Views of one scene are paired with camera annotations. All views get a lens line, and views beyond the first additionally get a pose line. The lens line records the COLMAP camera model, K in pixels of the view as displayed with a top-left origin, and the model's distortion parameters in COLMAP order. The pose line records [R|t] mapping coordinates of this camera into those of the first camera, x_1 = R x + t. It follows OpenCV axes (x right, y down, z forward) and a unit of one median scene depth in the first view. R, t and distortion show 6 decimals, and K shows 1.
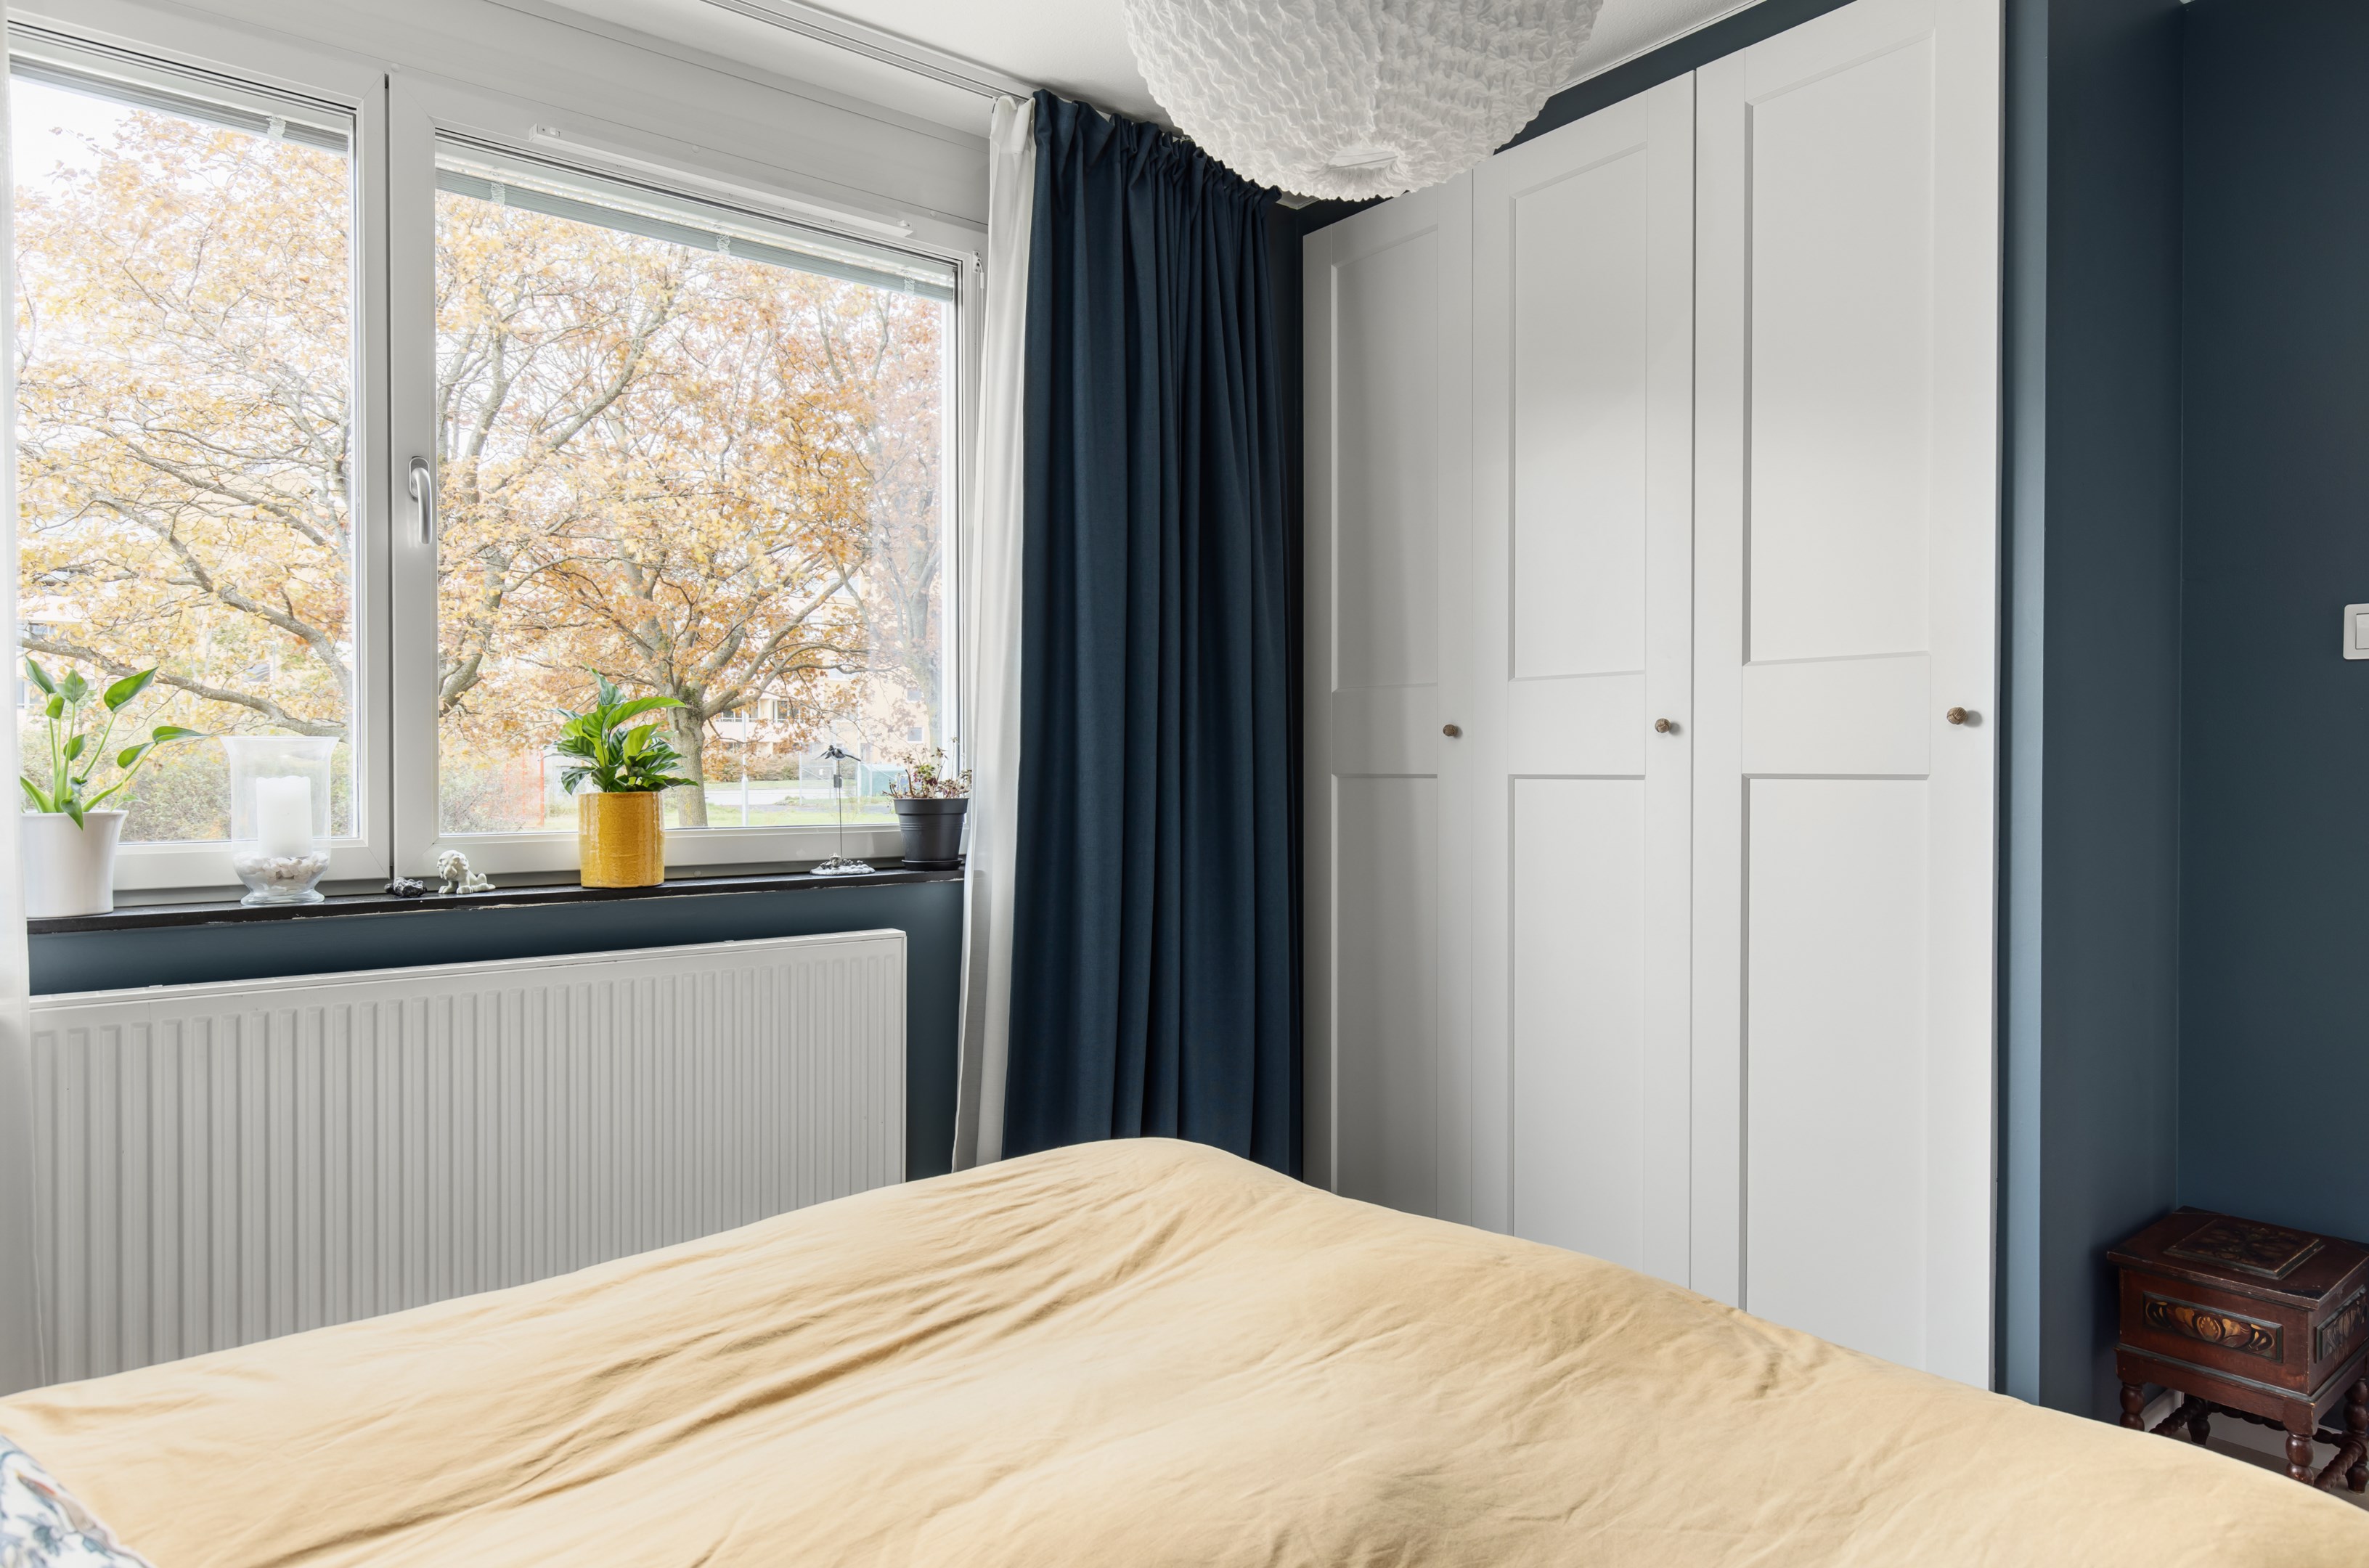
lens RADIAL K [[1427.3, 0, 1183.3], [0, 1427.3, 784.2], [0, 0, 1]] dist [-0.007048, -0.000707]
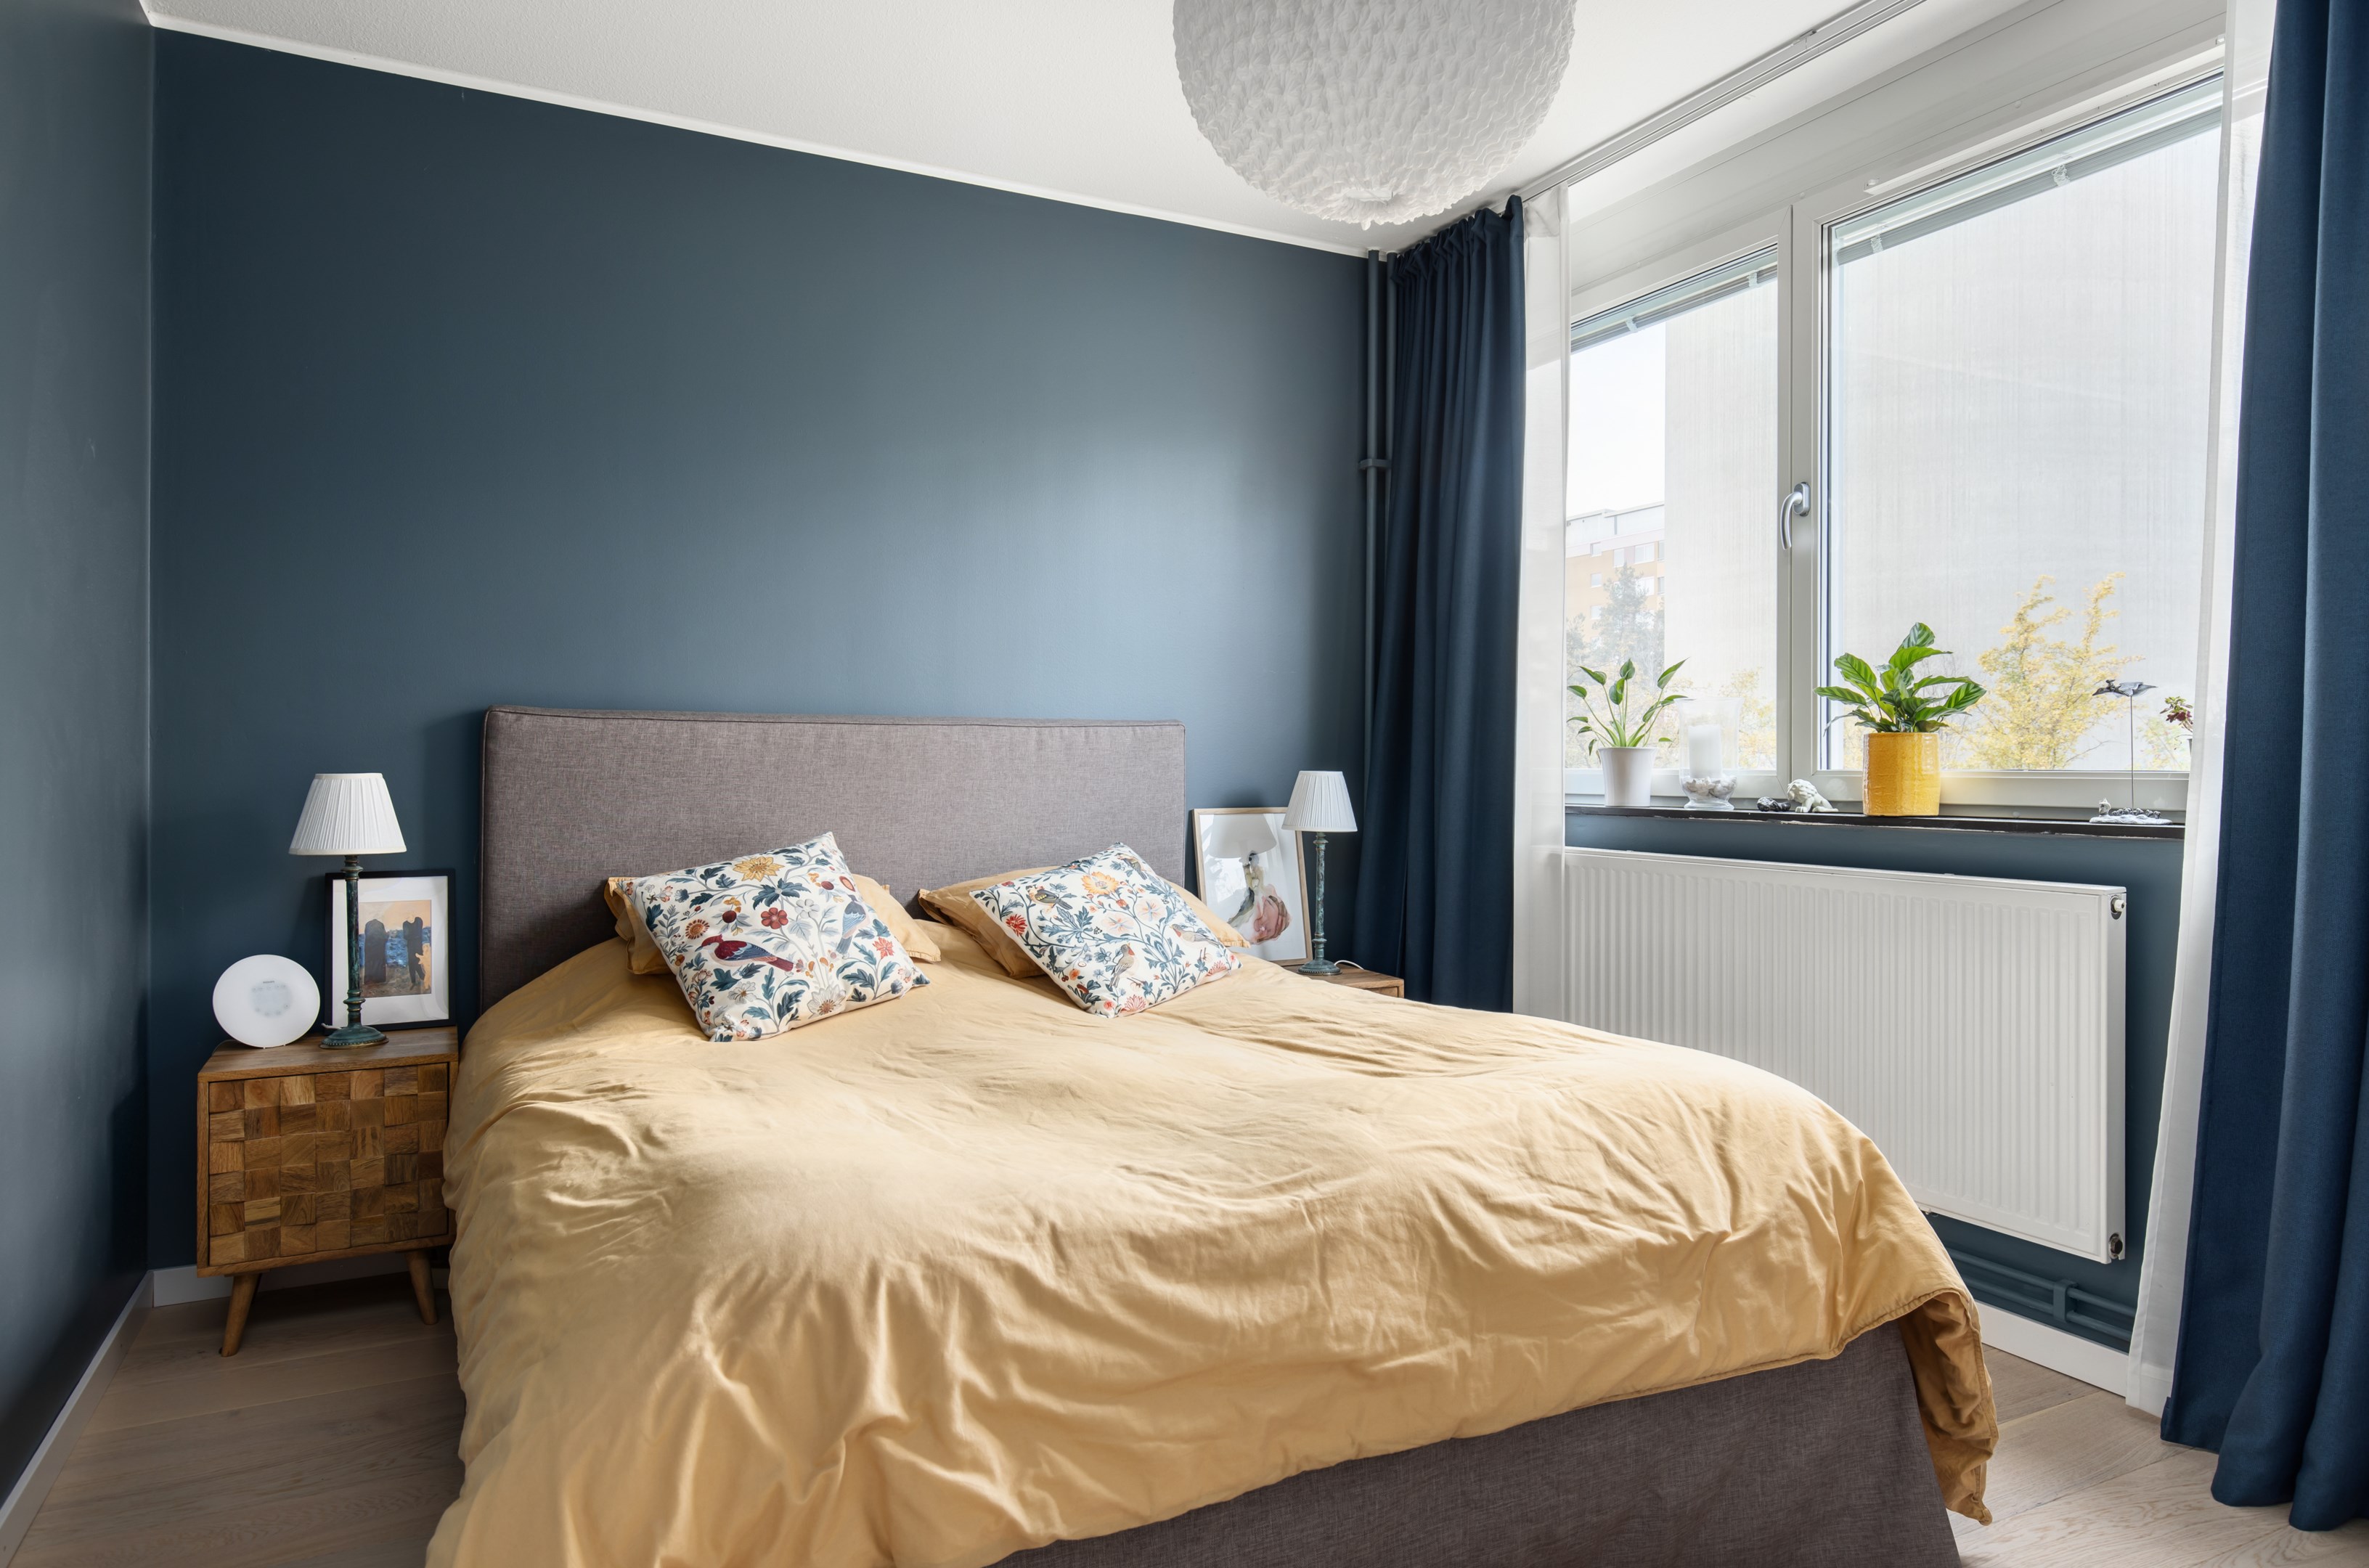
lens RADIAL K [[1483.2, 0, 1184.7], [0, 1483.2, 778.0], [0, 0, 1]] dist [-0.001032, -0.000305]
pose [[-0.216422, 0.015396, -0.976179, 0.924299], [-0.001591, 0.999869, 0.016122, 0.023433], [0.976299, 0.005043, -0.216369, 0.720329]]
